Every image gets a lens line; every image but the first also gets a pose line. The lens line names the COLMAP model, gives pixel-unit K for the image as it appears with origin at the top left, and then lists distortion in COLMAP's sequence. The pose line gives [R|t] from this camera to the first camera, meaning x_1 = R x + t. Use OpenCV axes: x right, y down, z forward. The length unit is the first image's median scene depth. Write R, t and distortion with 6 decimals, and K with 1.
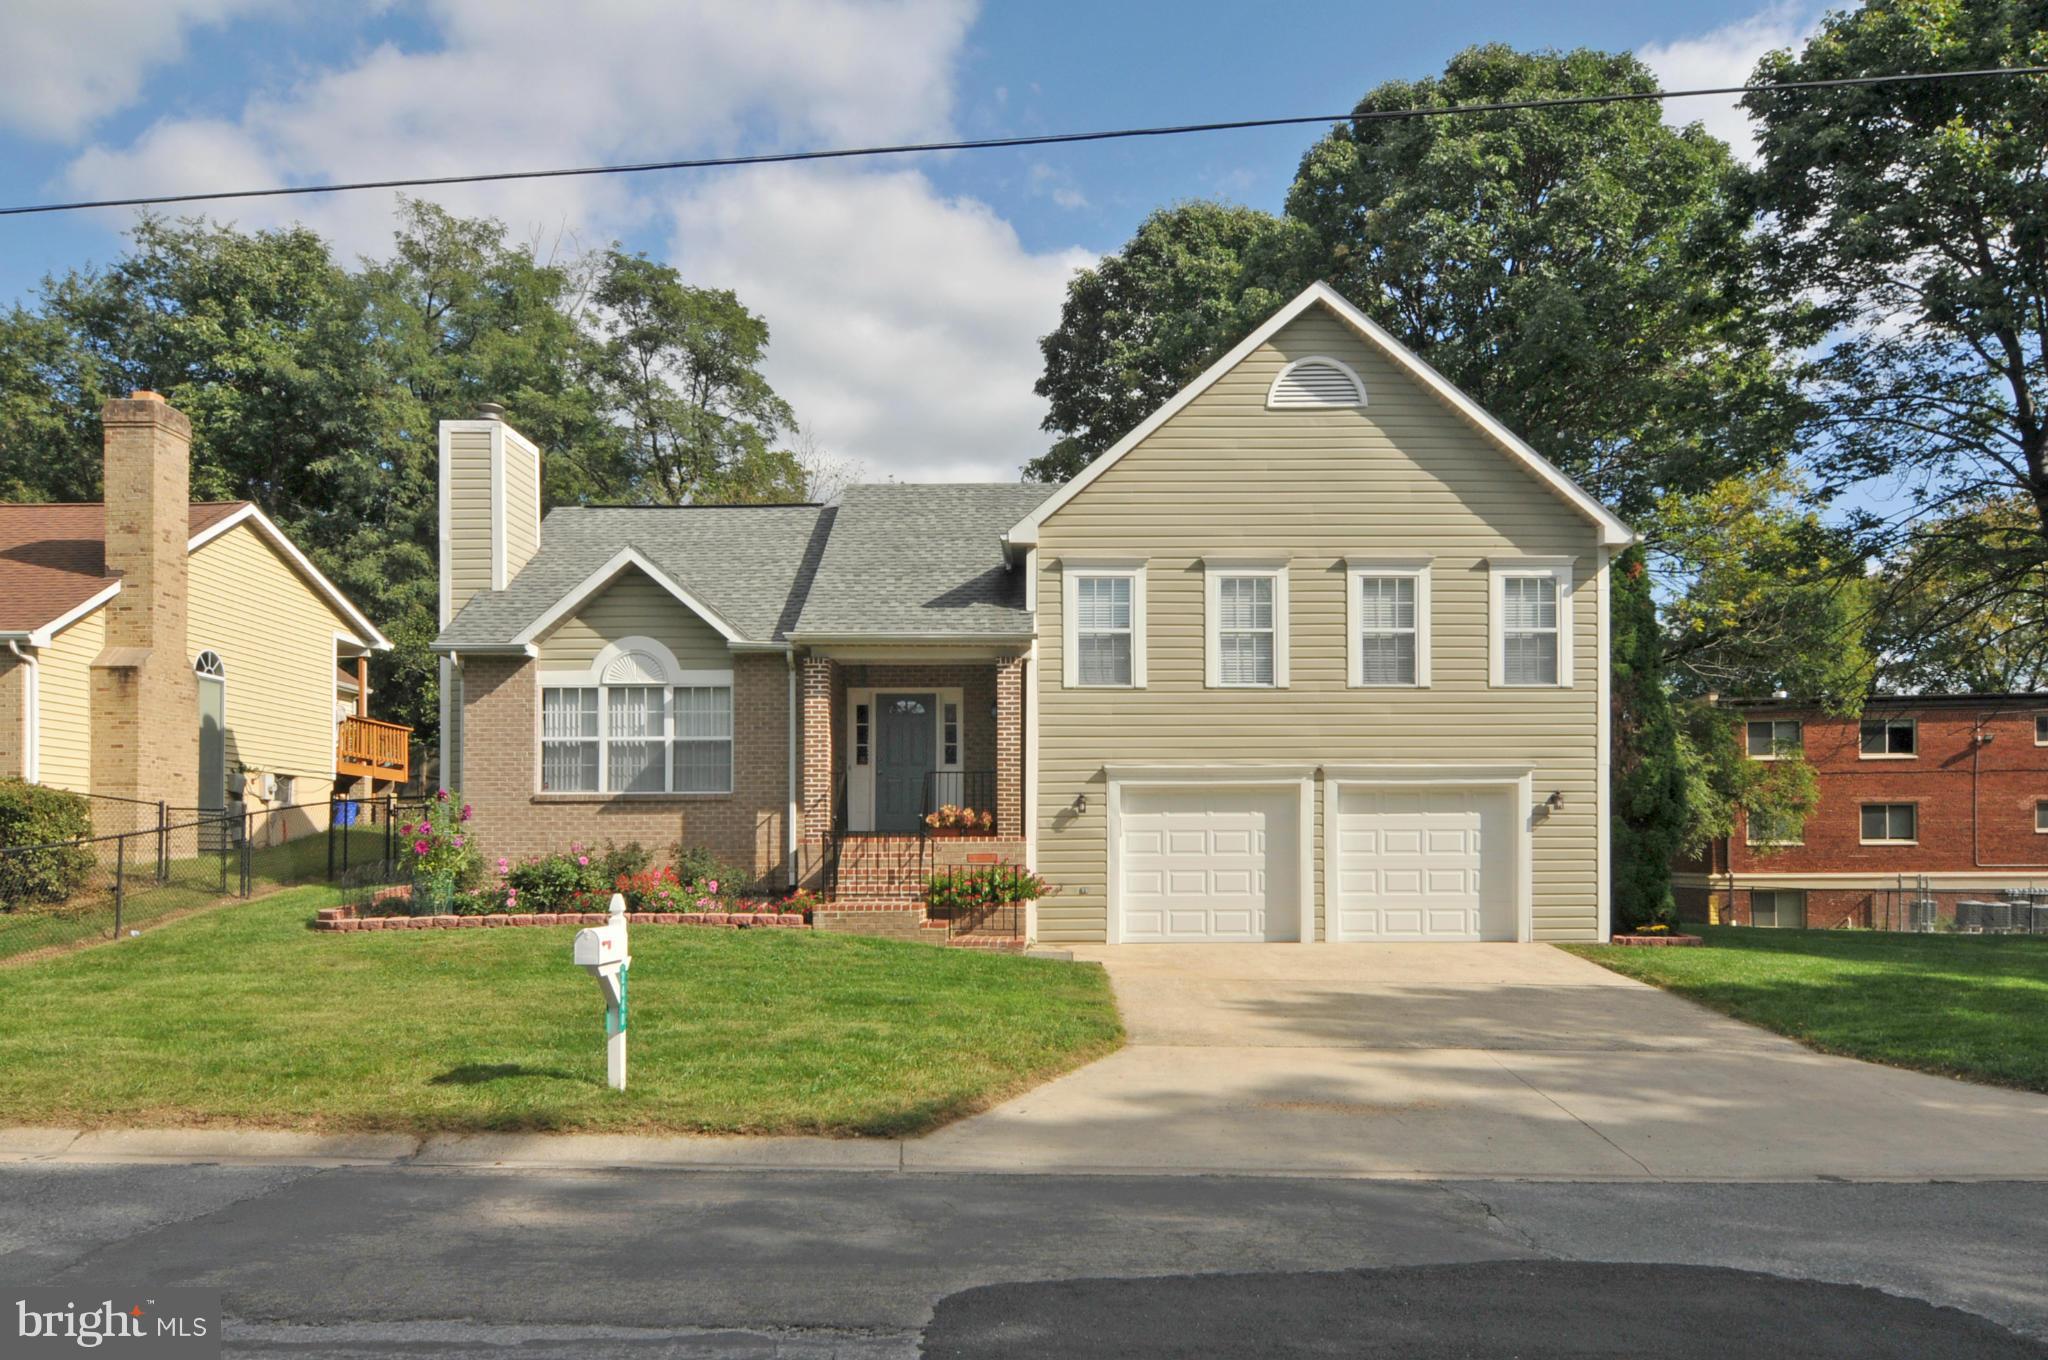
lens RADIAL K [[1108.3, 0, 1045.4], [0, 1108.3, 654.2], [0, 0, 1]] dist [-0.003059, -0.001085]
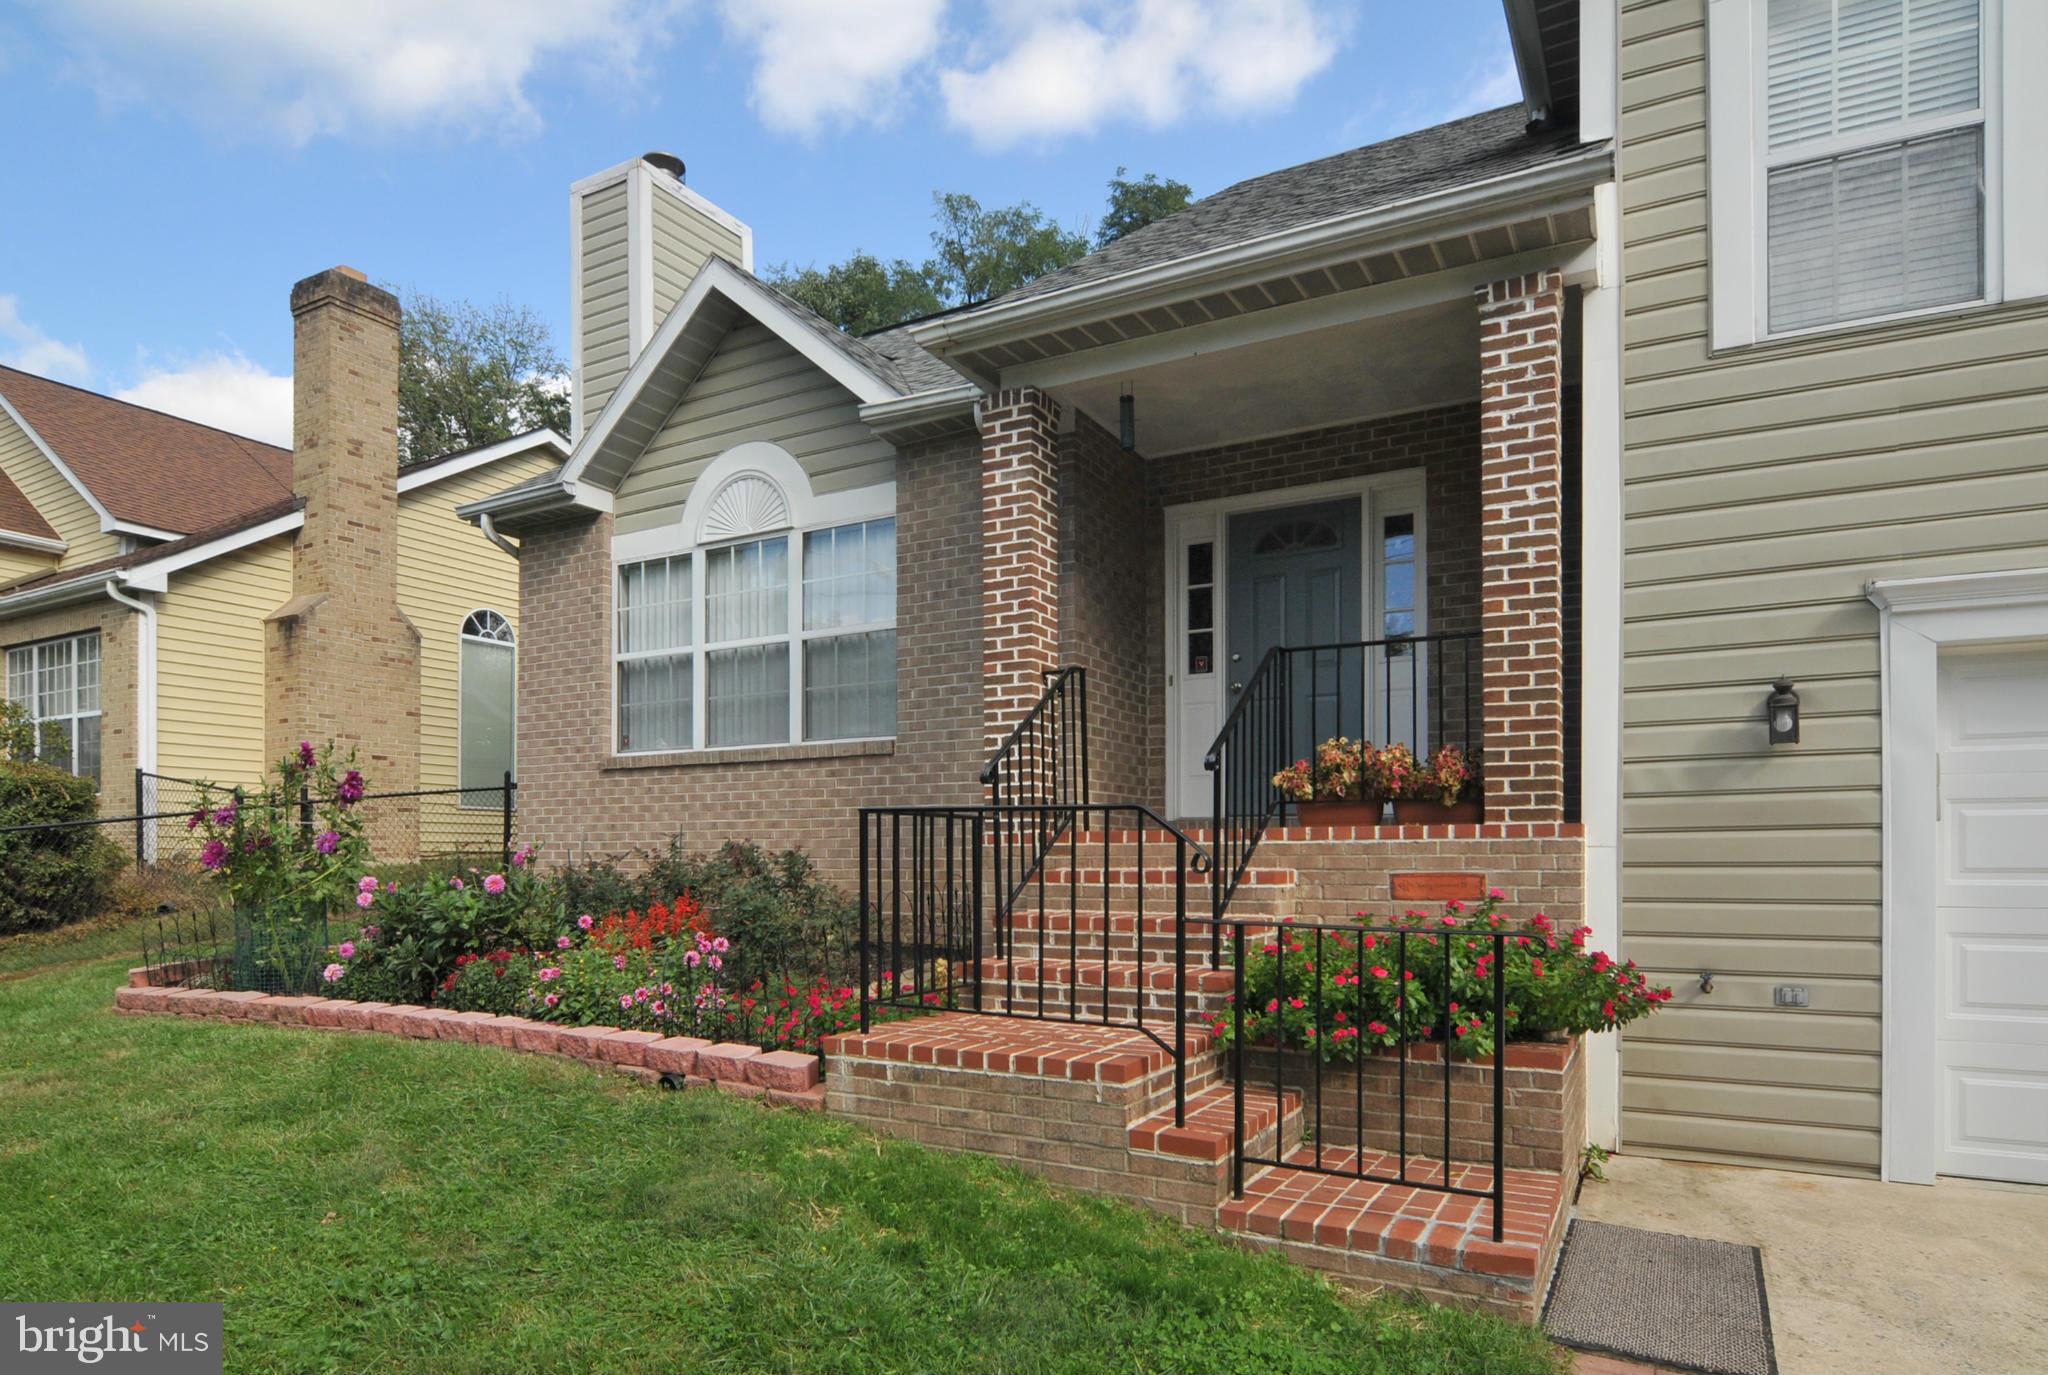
lens RADIAL K [[1221.7, 0, 1026.3], [0, 1221.7, 830.9], [0, 0, 1]] dist [0.002071, -0.000808]
pose [[0.881843, -0.007077, -0.471490, 0.006997], [0.081412, 0.987157, 0.137449, 0.095698], [0.464462, -0.159594, 0.871094, 0.561911]]
